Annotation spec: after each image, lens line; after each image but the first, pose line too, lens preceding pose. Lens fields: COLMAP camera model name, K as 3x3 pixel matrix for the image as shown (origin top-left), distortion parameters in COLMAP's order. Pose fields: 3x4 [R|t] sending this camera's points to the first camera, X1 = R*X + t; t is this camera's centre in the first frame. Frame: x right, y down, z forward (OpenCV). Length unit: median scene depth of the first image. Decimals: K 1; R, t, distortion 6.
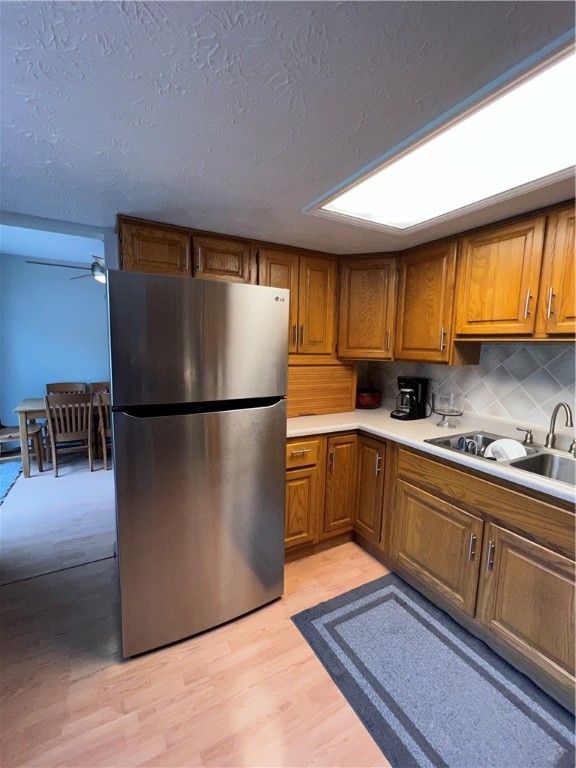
lens RADIAL K [[330.6, 0, 284.8], [0, 330.6, 384.8], [0, 0, 1]] dist [-0.001073, 0.000716]
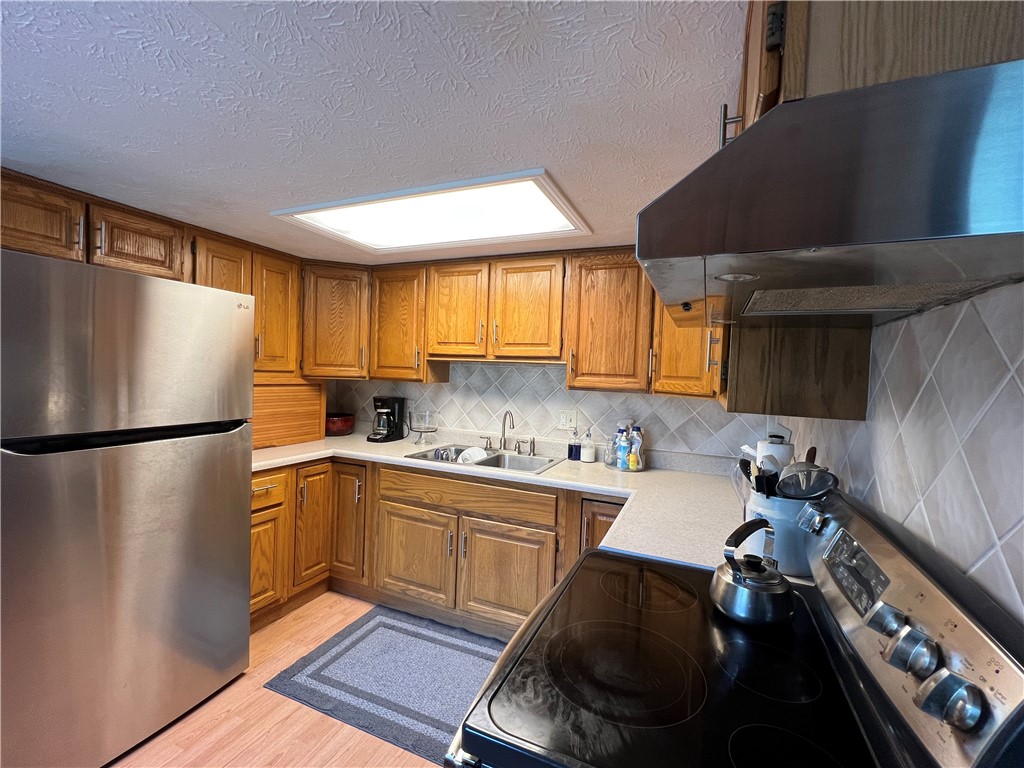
lens RADIAL K [[440.8, 0, 510.3], [0, 440.8, 384.1], [0, 0, 1]] dist [-0.001073, 0.000716]
pose [[0.789081, -0.007685, 0.614240, -0.145381], [0.054214, 0.996891, -0.057173, 0.040477], [-0.611892, 0.078415, 0.787045, -0.269454]]
